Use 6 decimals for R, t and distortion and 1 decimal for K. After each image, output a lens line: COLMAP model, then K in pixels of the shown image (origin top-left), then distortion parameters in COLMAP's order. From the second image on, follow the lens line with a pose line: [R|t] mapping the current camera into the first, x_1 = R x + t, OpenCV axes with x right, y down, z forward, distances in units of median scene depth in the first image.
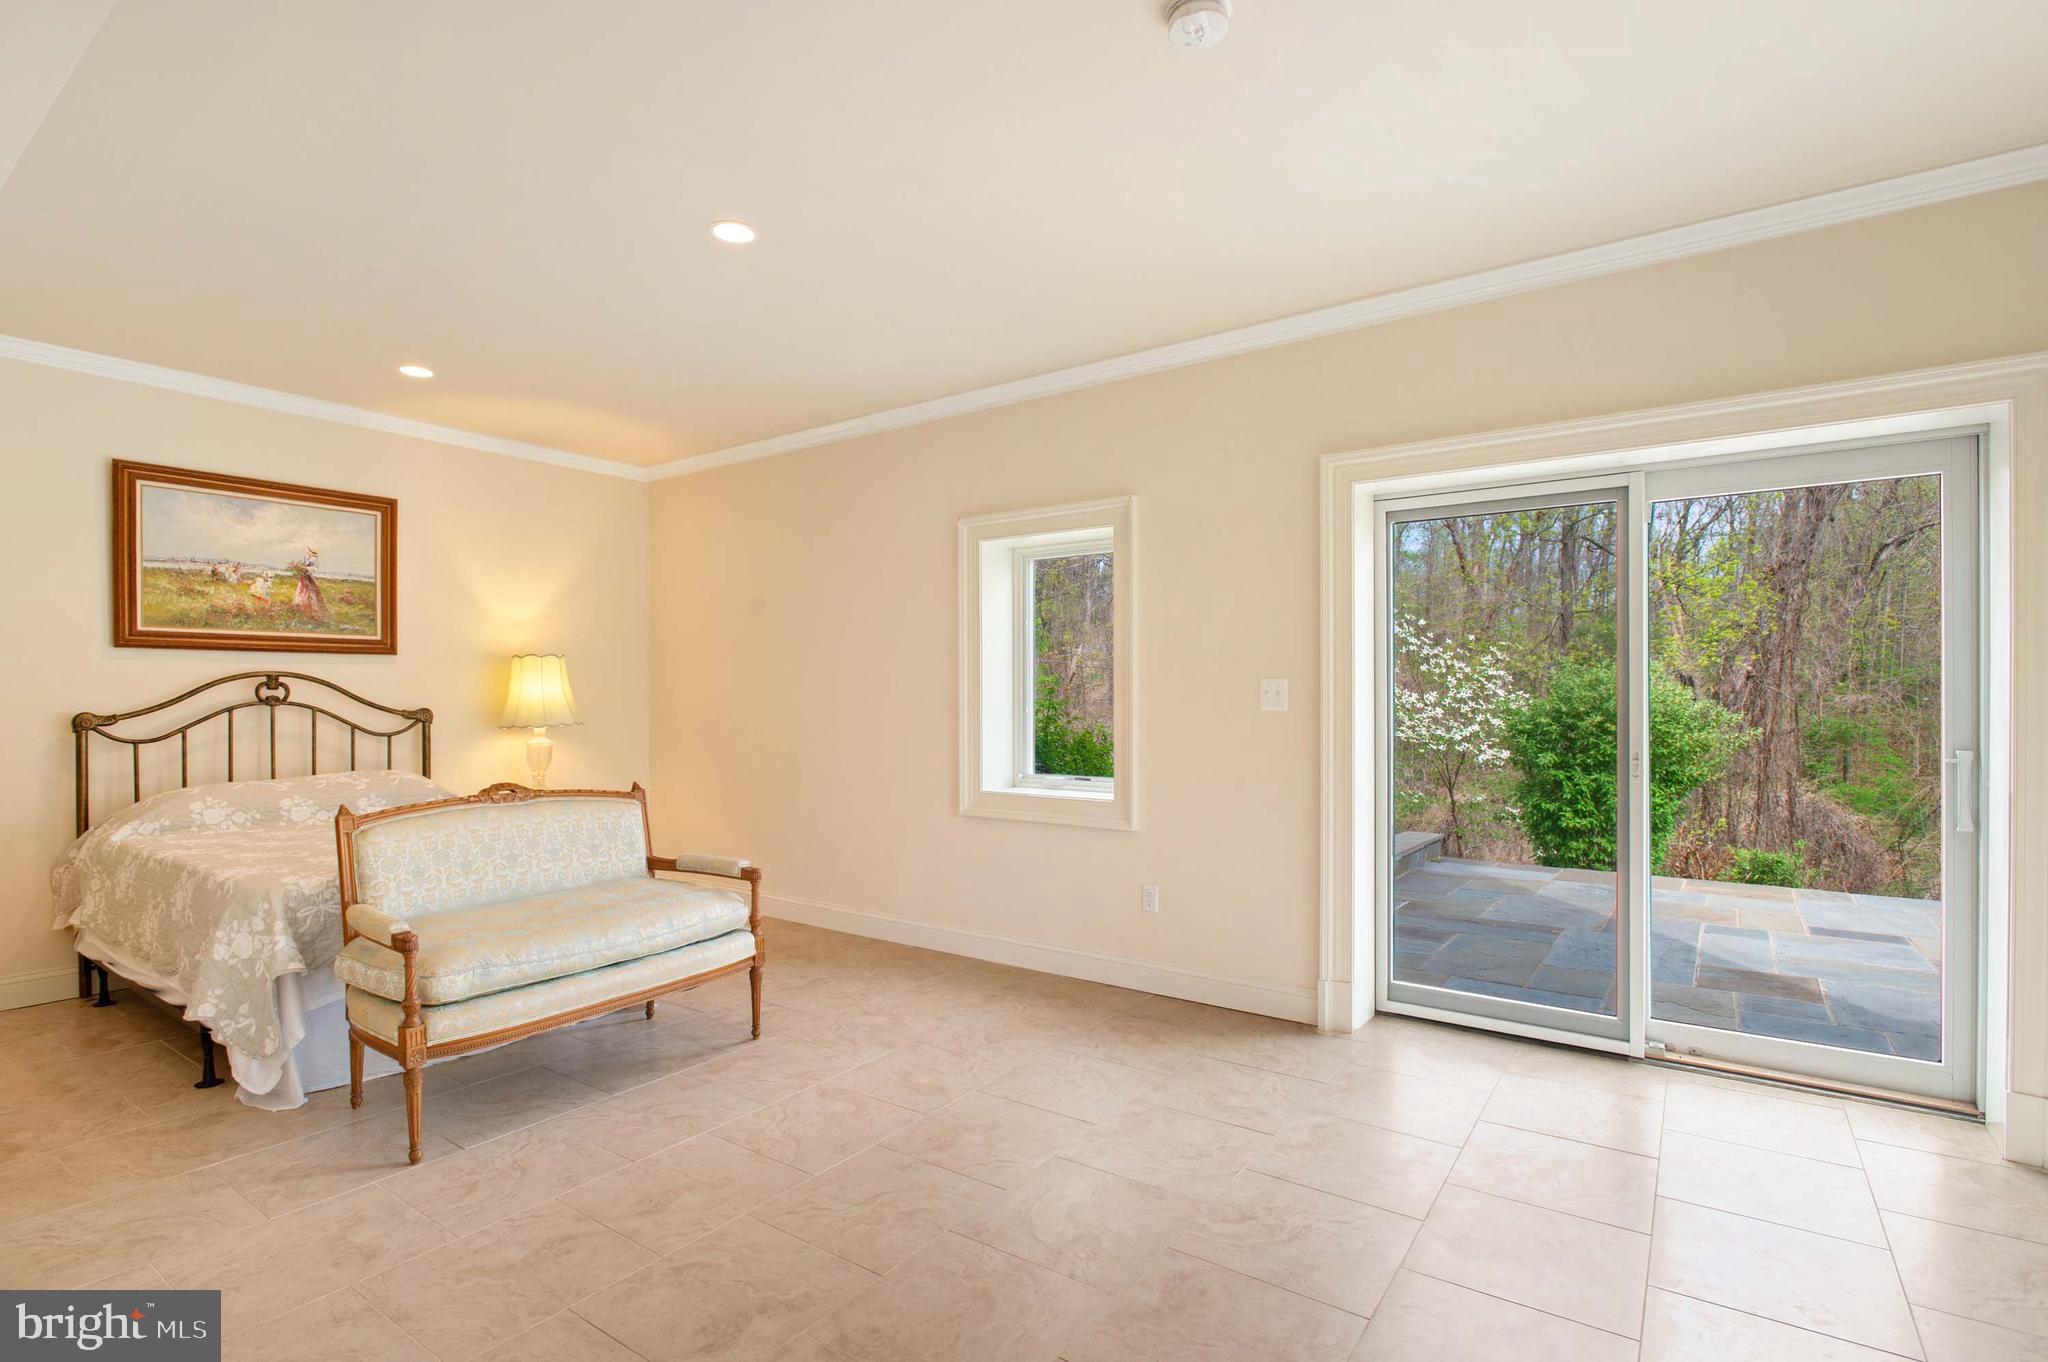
lens RADIAL K [[991.1, 0, 1023.8], [0, 991.1, 695.1], [0, 0, 1]] dist [-0.004319, -0.000754]
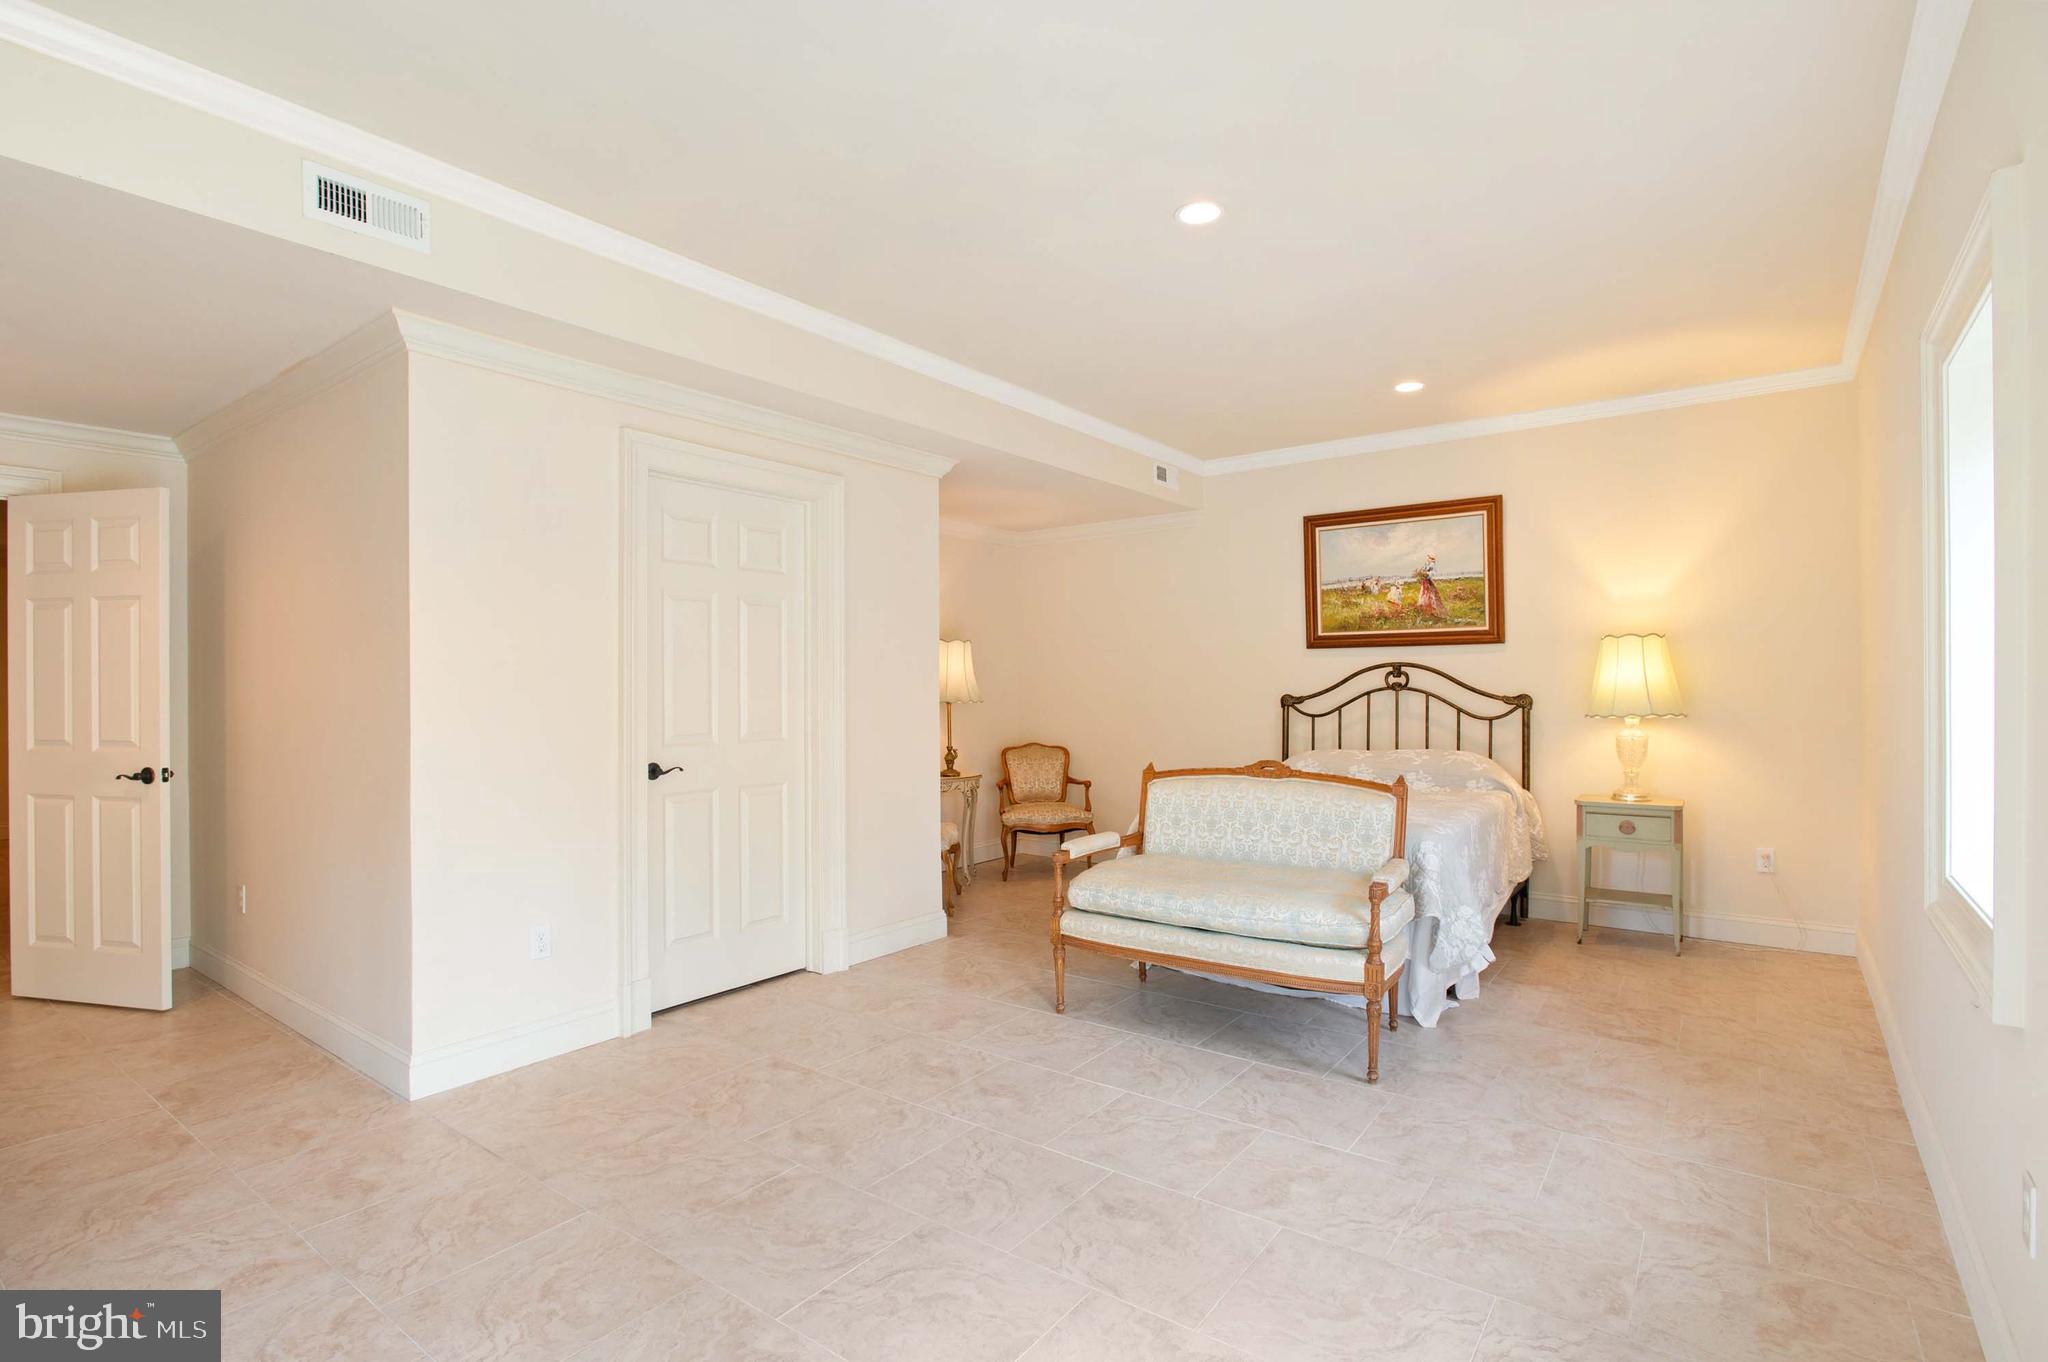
lens RADIAL K [[987.0, 0, 1024.0], [0, 987.0, 681.0], [0, 0, 1]] dist [-0.008785, -0.000337]
pose [[-0.024511, -0.001317, -0.999699, 0.463028], [0.005787, 0.999982, -0.001459, -0.001875], [0.999683, -0.005821, -0.024503, 0.565044]]
